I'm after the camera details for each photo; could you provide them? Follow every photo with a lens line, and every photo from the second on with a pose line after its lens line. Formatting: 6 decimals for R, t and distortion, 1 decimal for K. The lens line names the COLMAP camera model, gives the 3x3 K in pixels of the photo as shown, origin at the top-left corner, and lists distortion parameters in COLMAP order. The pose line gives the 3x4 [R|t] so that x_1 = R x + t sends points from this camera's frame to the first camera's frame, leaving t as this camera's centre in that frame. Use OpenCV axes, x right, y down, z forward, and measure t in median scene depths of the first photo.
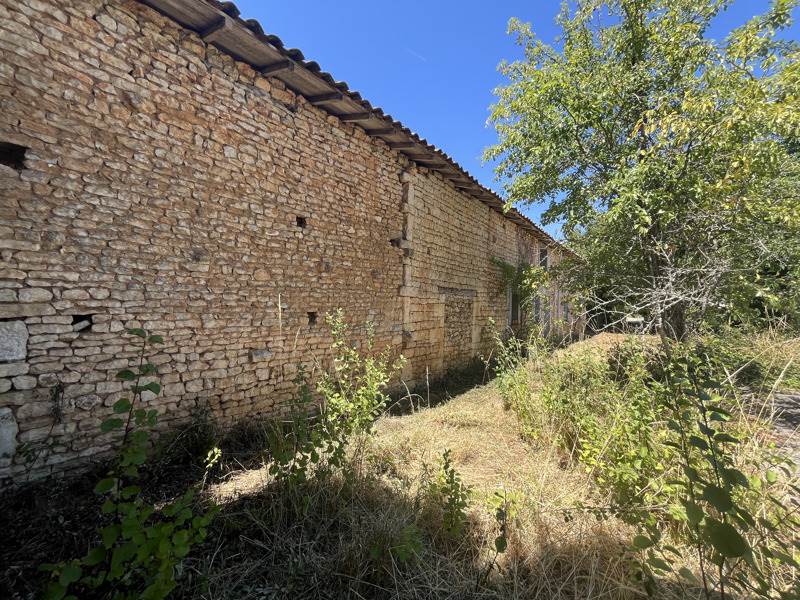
lens RADIAL K [[328.2, 0, 398.9], [0, 328.2, 298.1], [0, 0, 1]] dist [0.000736, -0.000132]
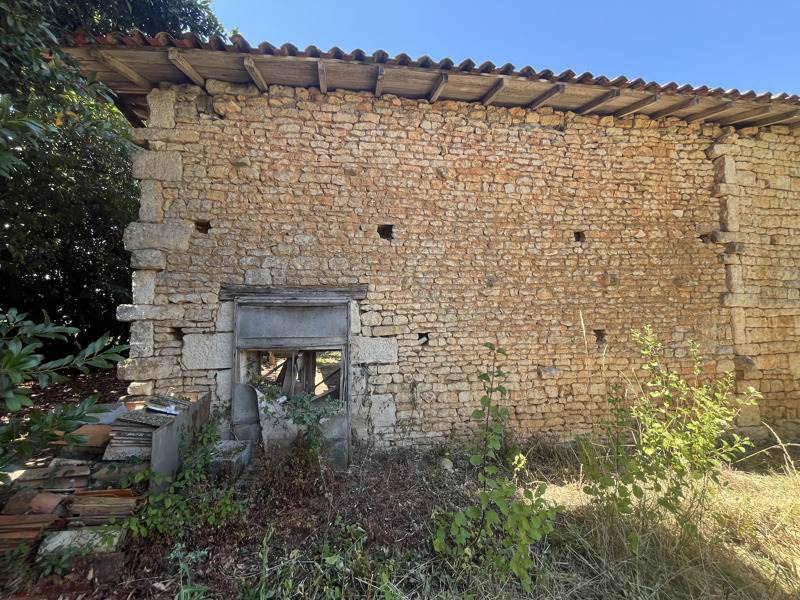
lens RADIAL K [[328.2, 0, 398.9], [0, 328.2, 298.1], [0, 0, 1]] dist [0.000736, -0.000132]
pose [[0.737291, -0.074965, -0.671403, -0.065472], [0.036768, 0.996804, -0.070922, -0.001768], [0.674574, 0.027605, 0.737691, -0.081904]]
